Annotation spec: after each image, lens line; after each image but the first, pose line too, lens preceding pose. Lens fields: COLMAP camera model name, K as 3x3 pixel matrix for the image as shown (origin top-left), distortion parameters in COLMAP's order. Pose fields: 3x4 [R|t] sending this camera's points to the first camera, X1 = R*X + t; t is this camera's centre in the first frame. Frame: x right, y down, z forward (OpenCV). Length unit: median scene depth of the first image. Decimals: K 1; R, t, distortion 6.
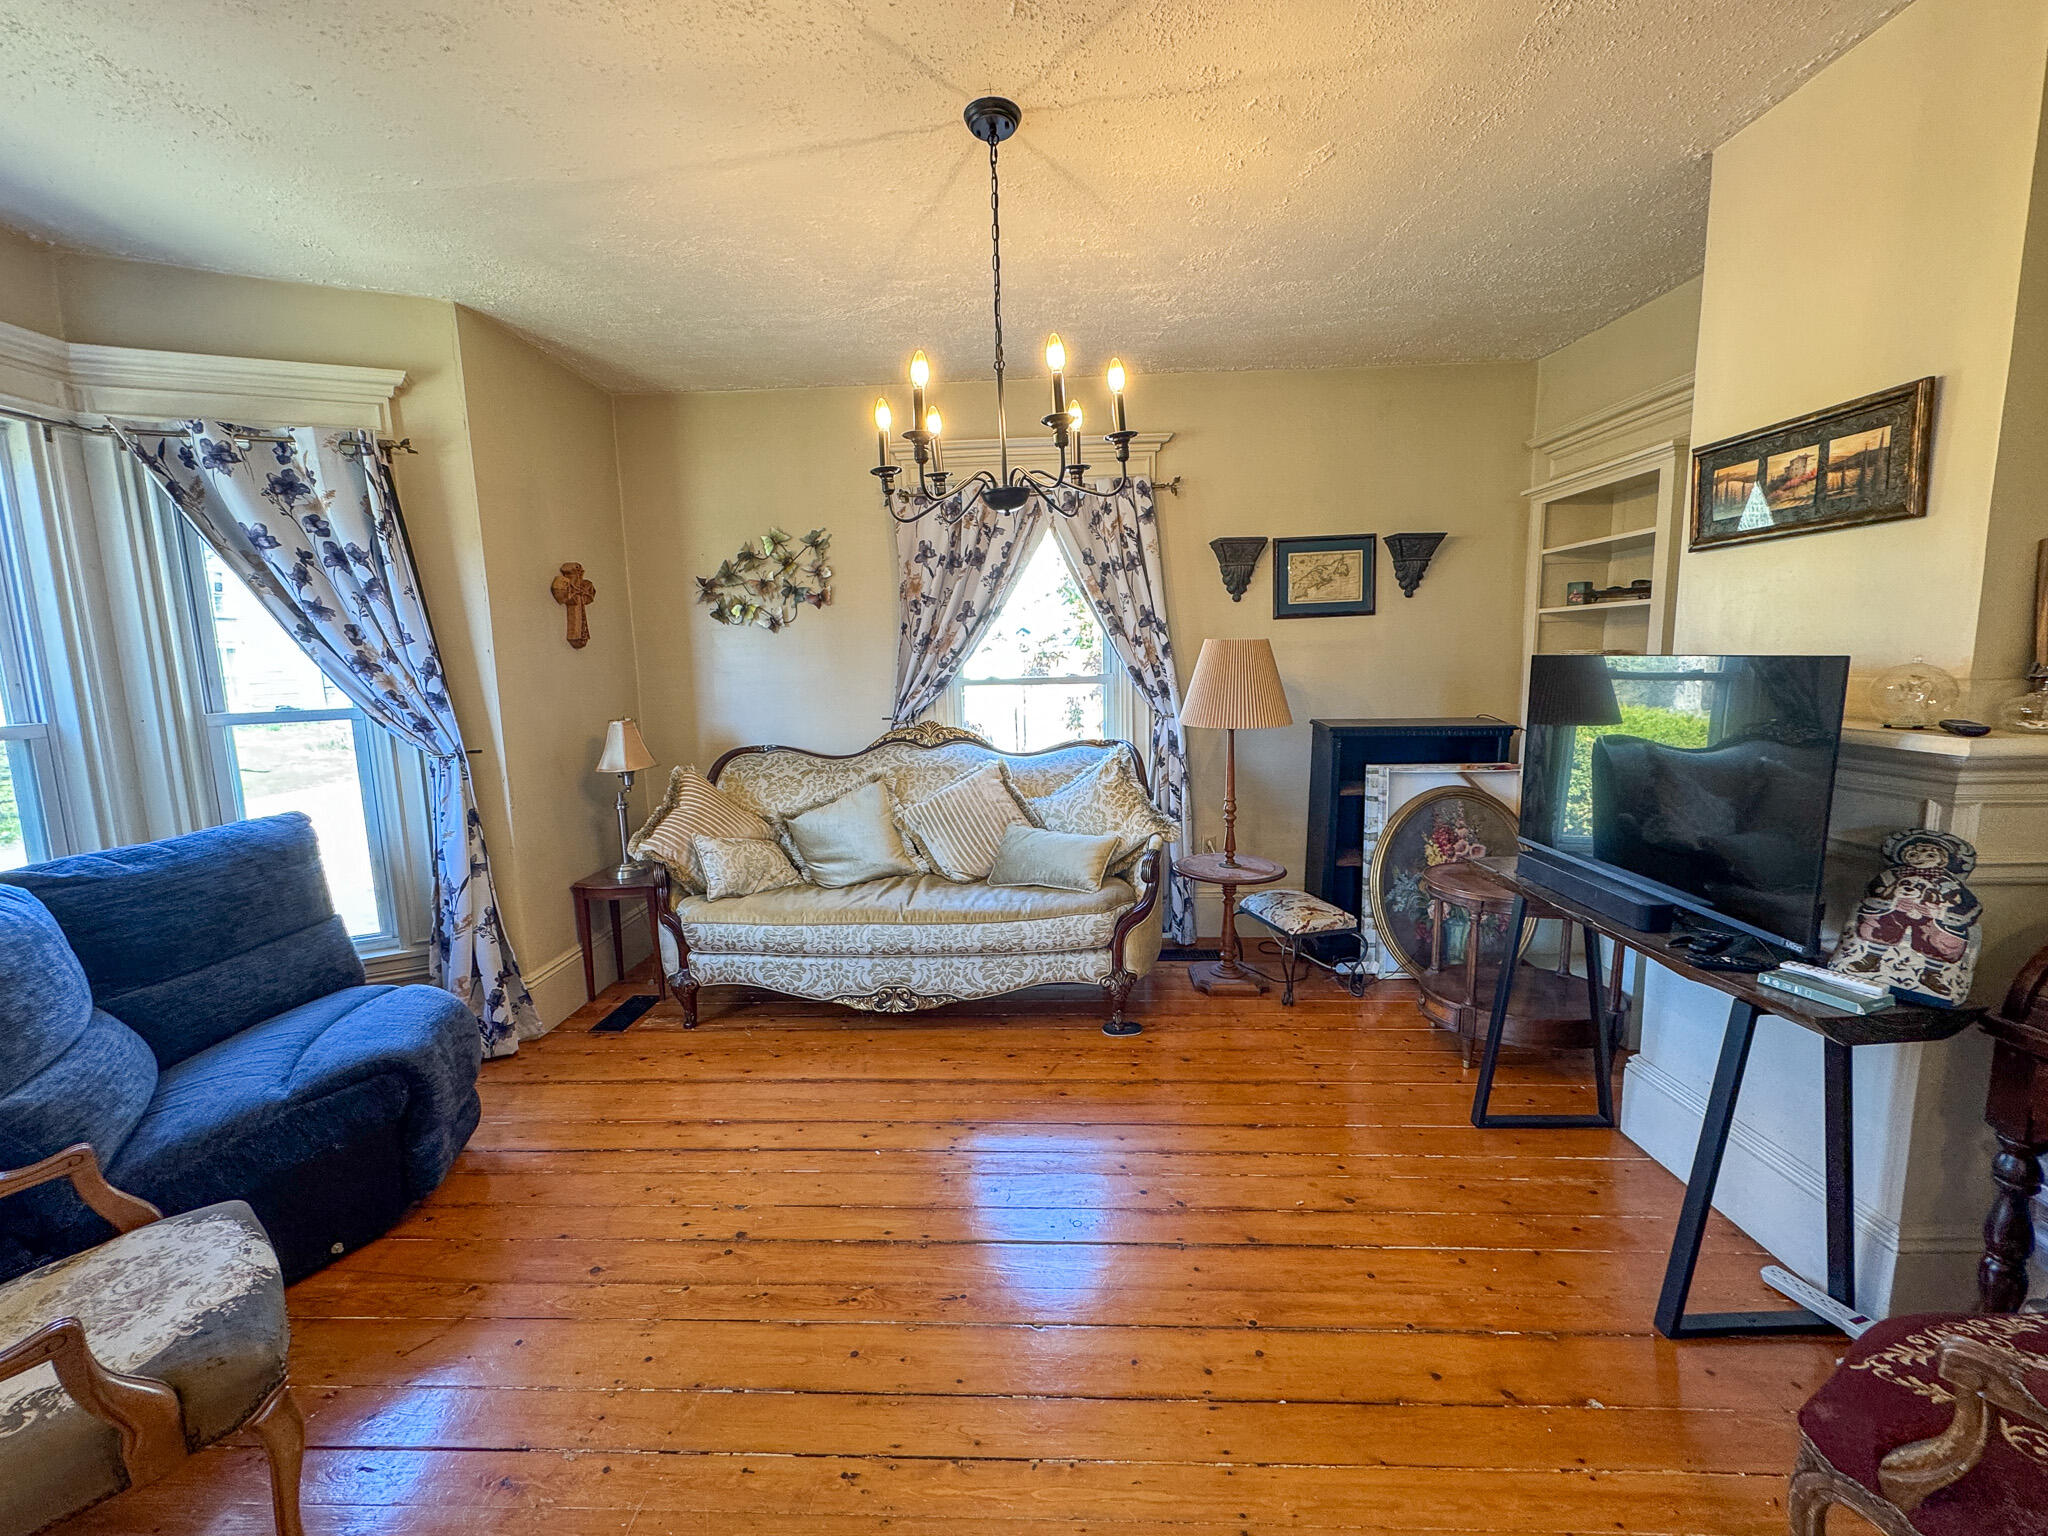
lens RADIAL K [[829.6, 0, 1026.0], [0, 829.6, 768.2], [0, 0, 1]] dist [-0.000931, 0.000417]
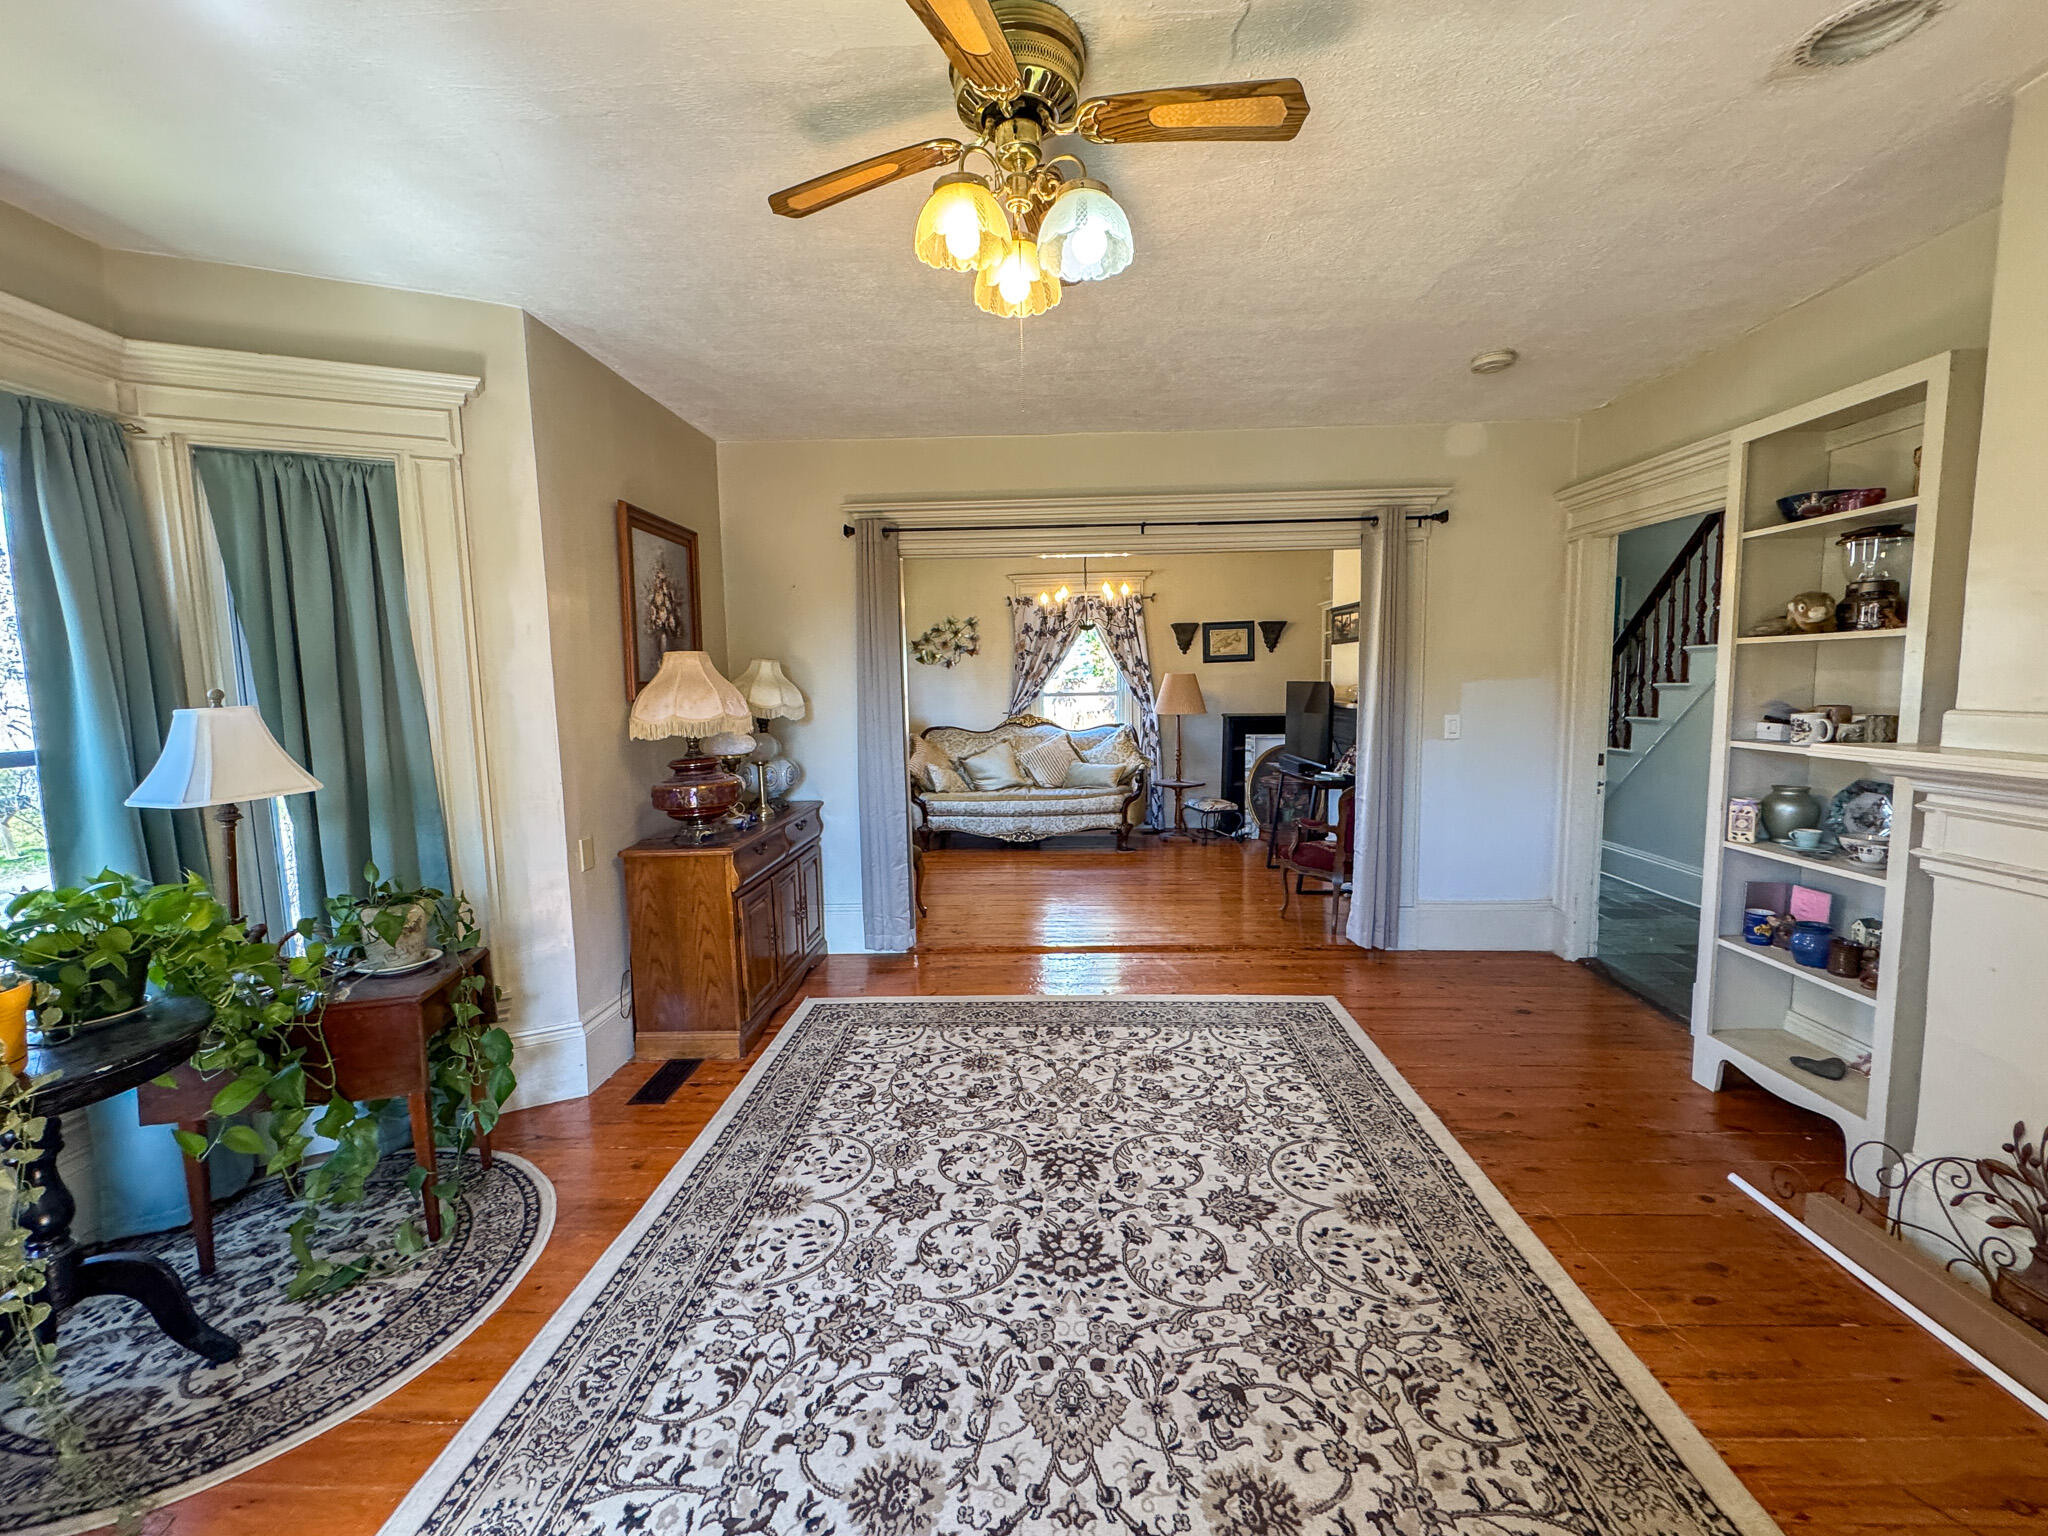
lens RADIAL K [[829.6, 0, 1034.0], [0, 829.6, 771.4], [0, 0, 1]] dist [-0.000931, 0.000417]
pose [[0.999985, 0.003627, 0.004006, -0.117515], [-0.003515, 0.999610, -0.027718, 0.141834], [-0.004105, 0.027704, 0.999608, -1.019657]]
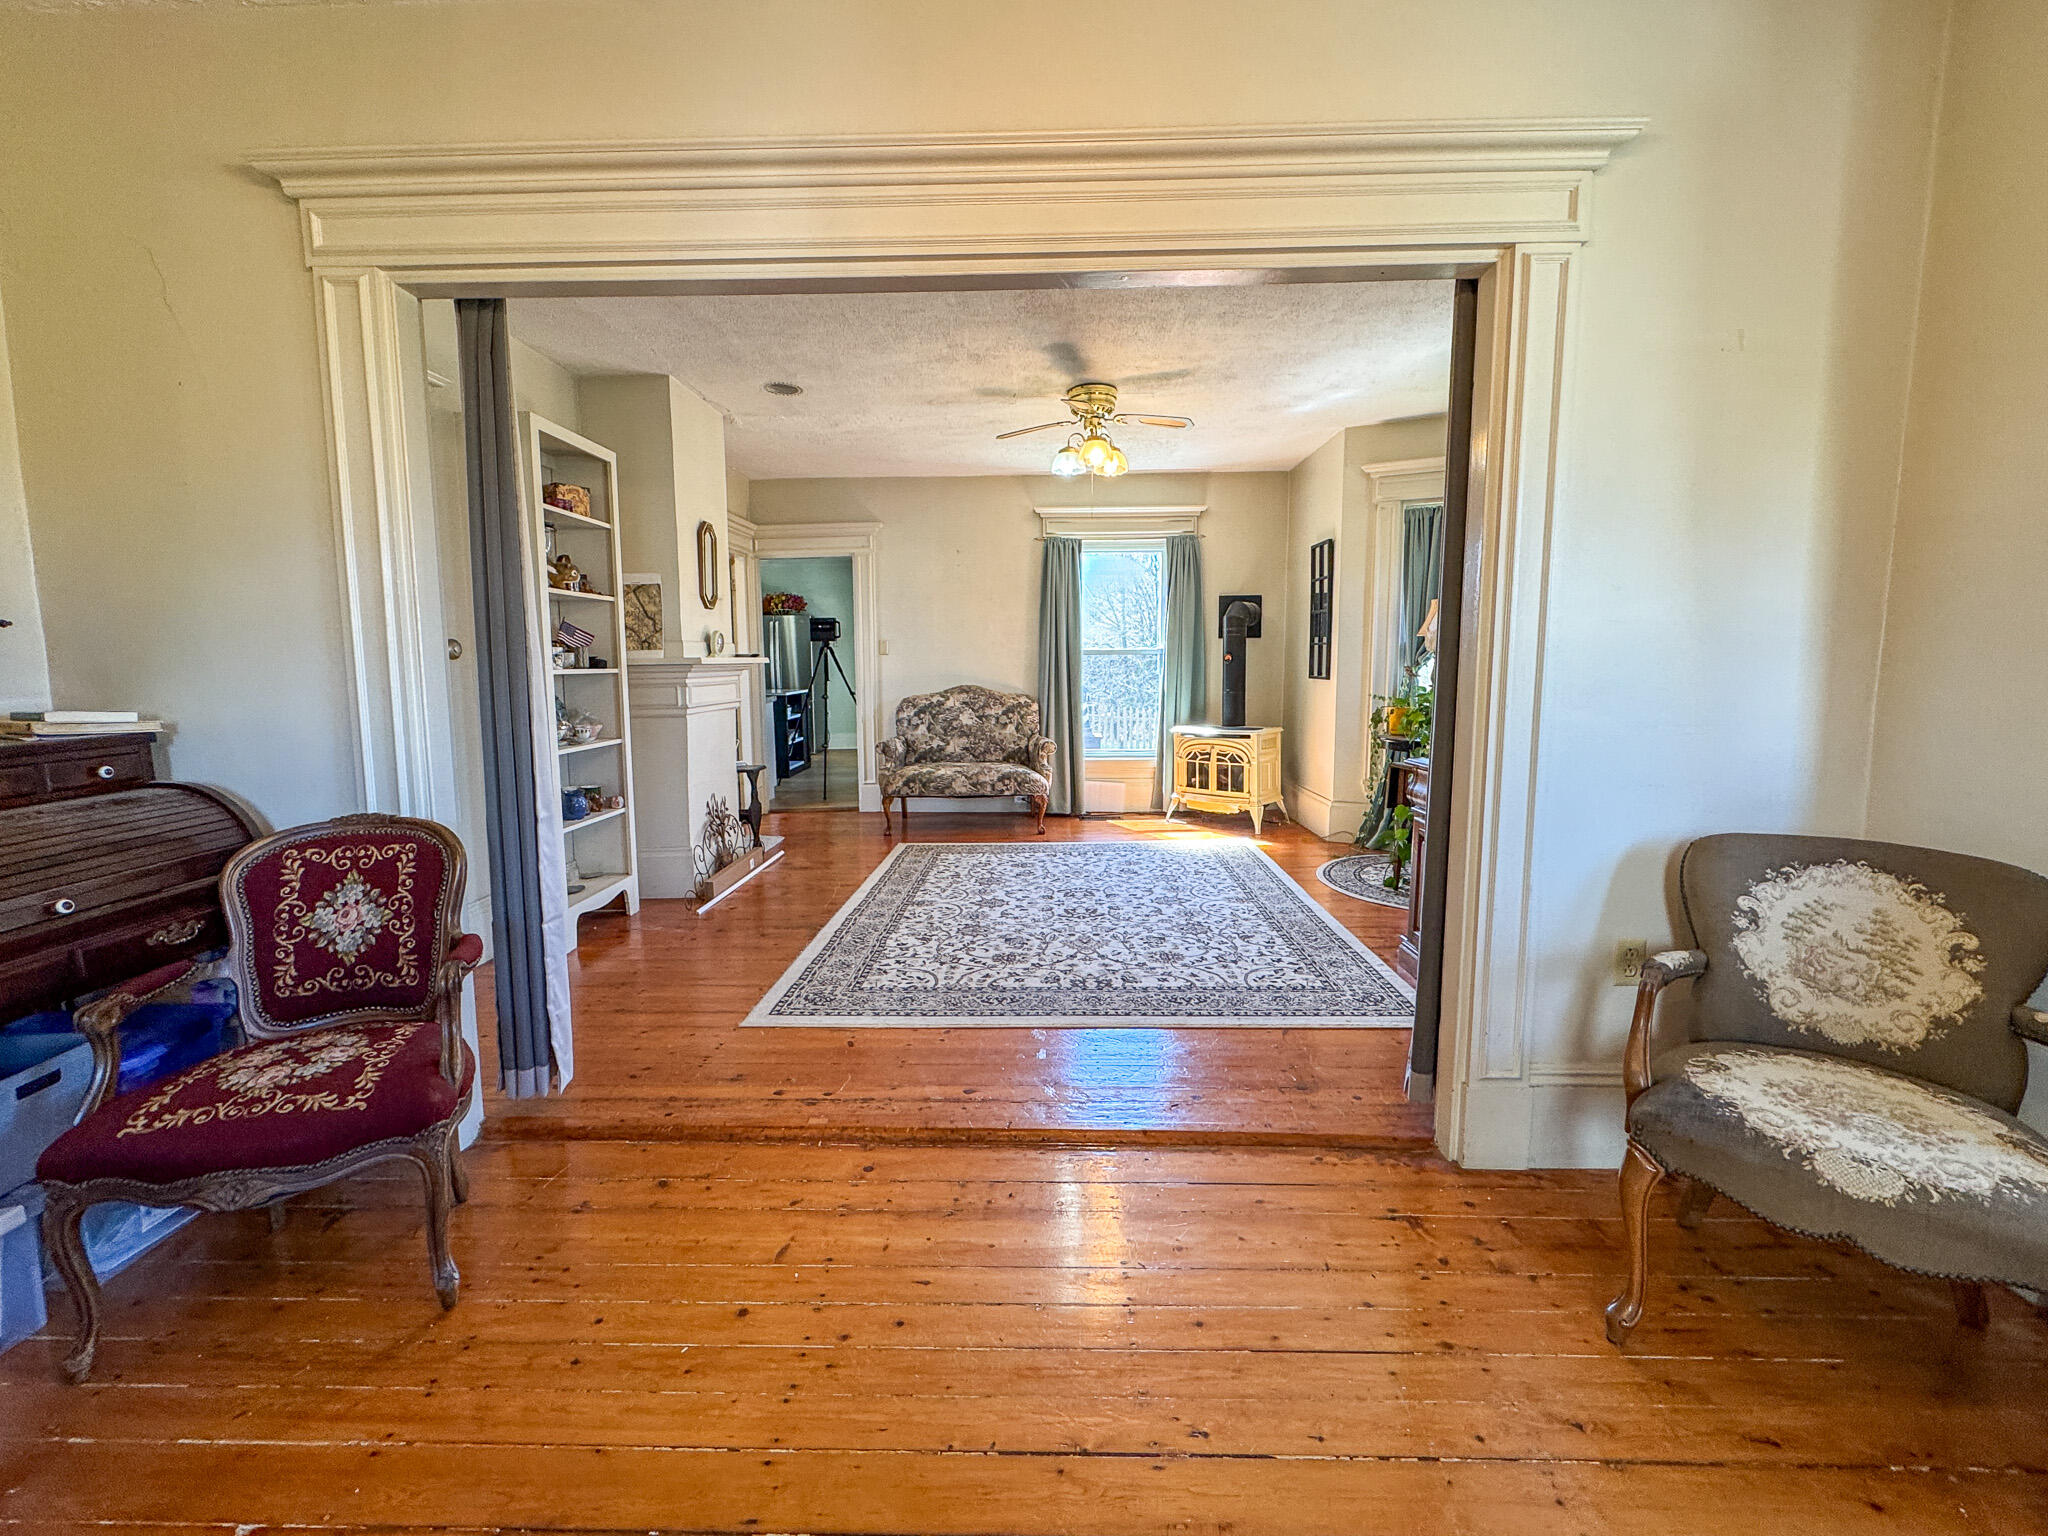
lens RADIAL K [[829.6, 0, 1011.9], [0, 829.6, 757.4], [0, 0, 1]] dist [-0.000931, 0.000417]
pose [[-0.999570, 0.025889, 0.013801, -0.015788], [0.028541, 0.967003, 0.253162, -0.033847], [-0.006791, 0.253447, -0.967325, 0.637946]]
